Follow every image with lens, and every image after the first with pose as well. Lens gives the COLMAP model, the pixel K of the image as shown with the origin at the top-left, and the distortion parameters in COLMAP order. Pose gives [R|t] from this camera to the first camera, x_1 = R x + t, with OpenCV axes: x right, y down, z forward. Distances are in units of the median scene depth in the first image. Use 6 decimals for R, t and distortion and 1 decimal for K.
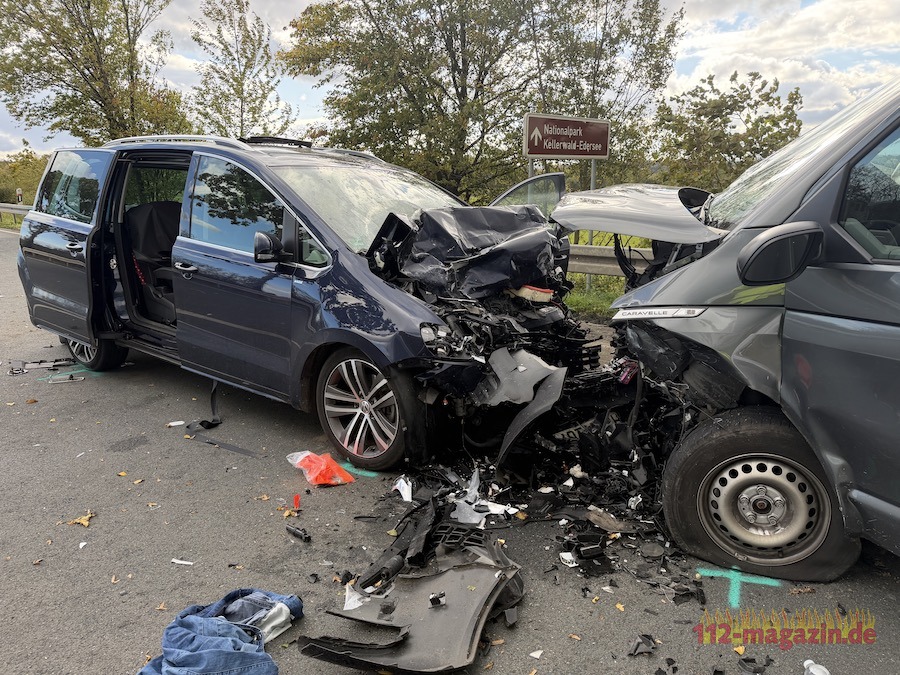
lens RADIAL K [[637.6, 0, 425.6], [0, 637.6, 336.0], [0, 0, 1]] dist [0.054938, -0.068046]
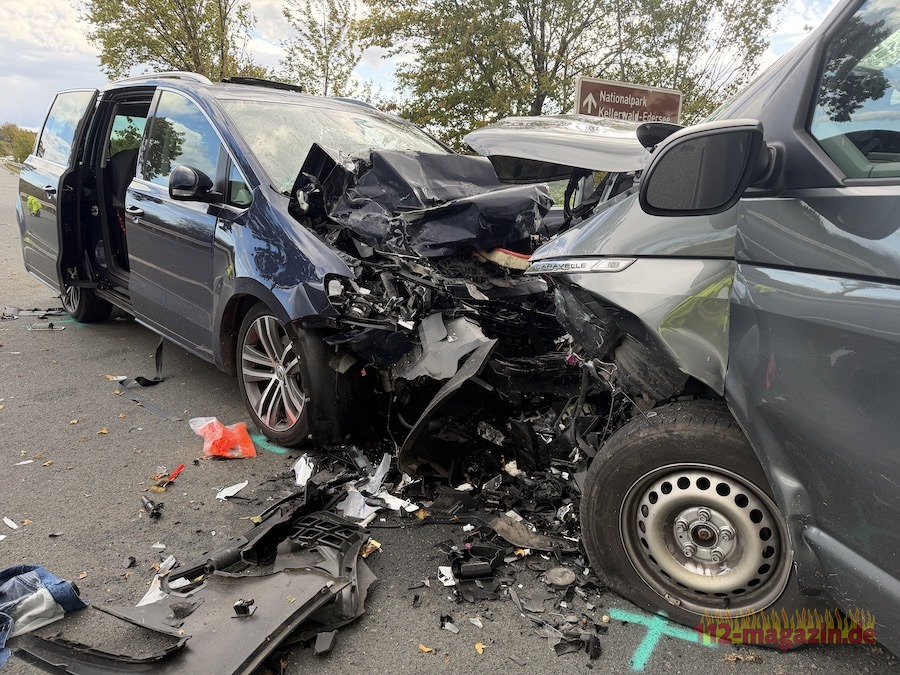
lens RADIAL K [[637.6, 0, 425.6], [0, 637.6, 336.0], [0, 0, 1]] dist [0.054938, -0.068046]
pose [[0.988729, 0.070047, -0.132317, 0.228650], [-0.067877, 0.997476, 0.020842, 0.033464], [0.133443, -0.011626, 0.990988, 0.181853]]
